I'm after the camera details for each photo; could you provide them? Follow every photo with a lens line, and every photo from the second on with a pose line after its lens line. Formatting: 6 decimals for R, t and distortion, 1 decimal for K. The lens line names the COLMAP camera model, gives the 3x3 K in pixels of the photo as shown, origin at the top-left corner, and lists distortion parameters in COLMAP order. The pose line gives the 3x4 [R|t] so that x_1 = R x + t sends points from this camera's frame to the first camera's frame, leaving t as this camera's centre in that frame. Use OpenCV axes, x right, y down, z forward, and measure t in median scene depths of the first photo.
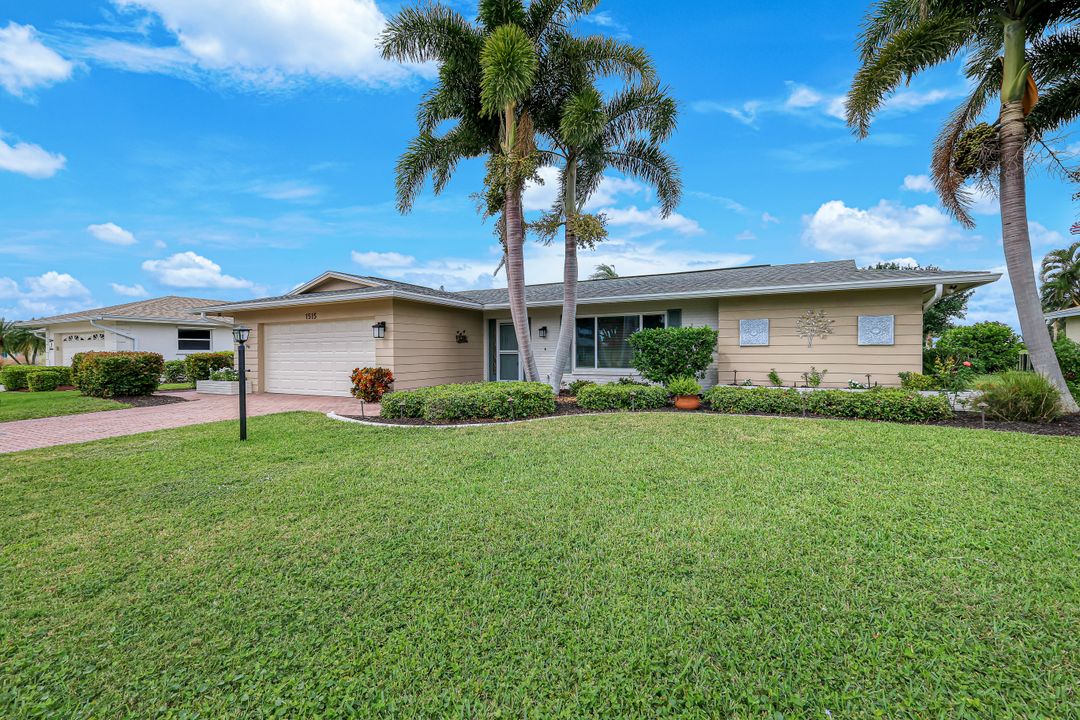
lens RADIAL K [[477.3, 0, 540.0], [0, 477.3, 360.0], [0, 0, 1]] dist [0.000484, 0.000204]
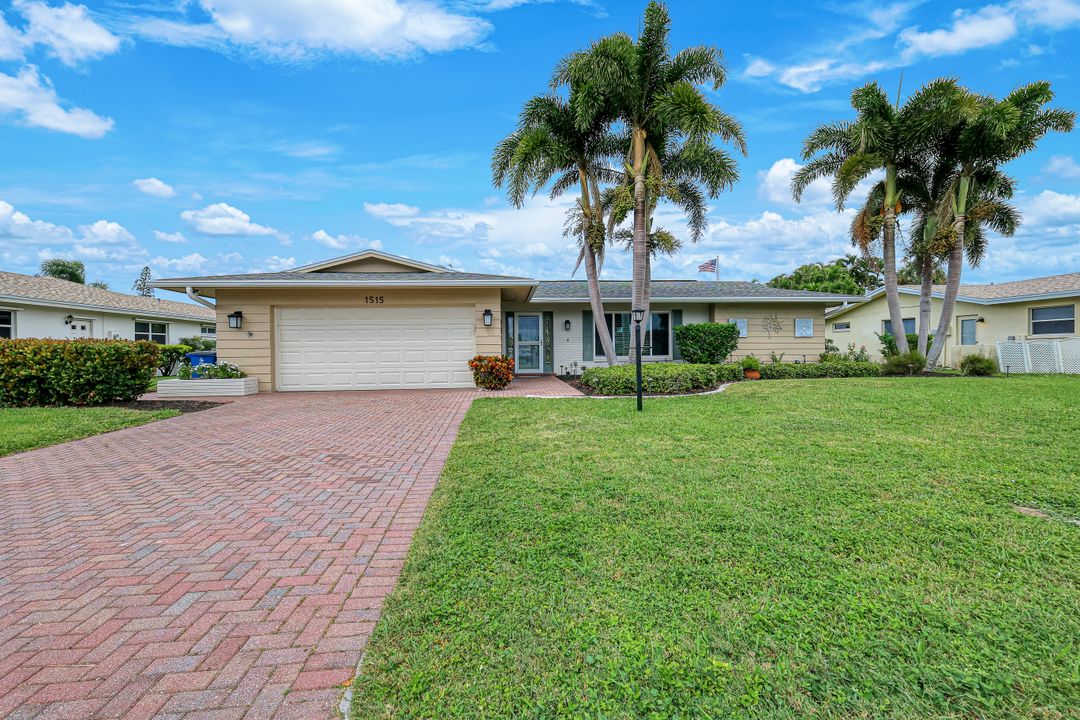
lens RADIAL K [[477.3, 0, 540.0], [0, 477.3, 360.0], [0, 0, 1]] dist [0.000484, 0.000204]
pose [[0.859336, -0.013677, 0.511228, -0.736686], [0.013566, 0.999900, 0.003947, 0.022269], [-0.511231, 0.003543, 0.859436, 0.100987]]
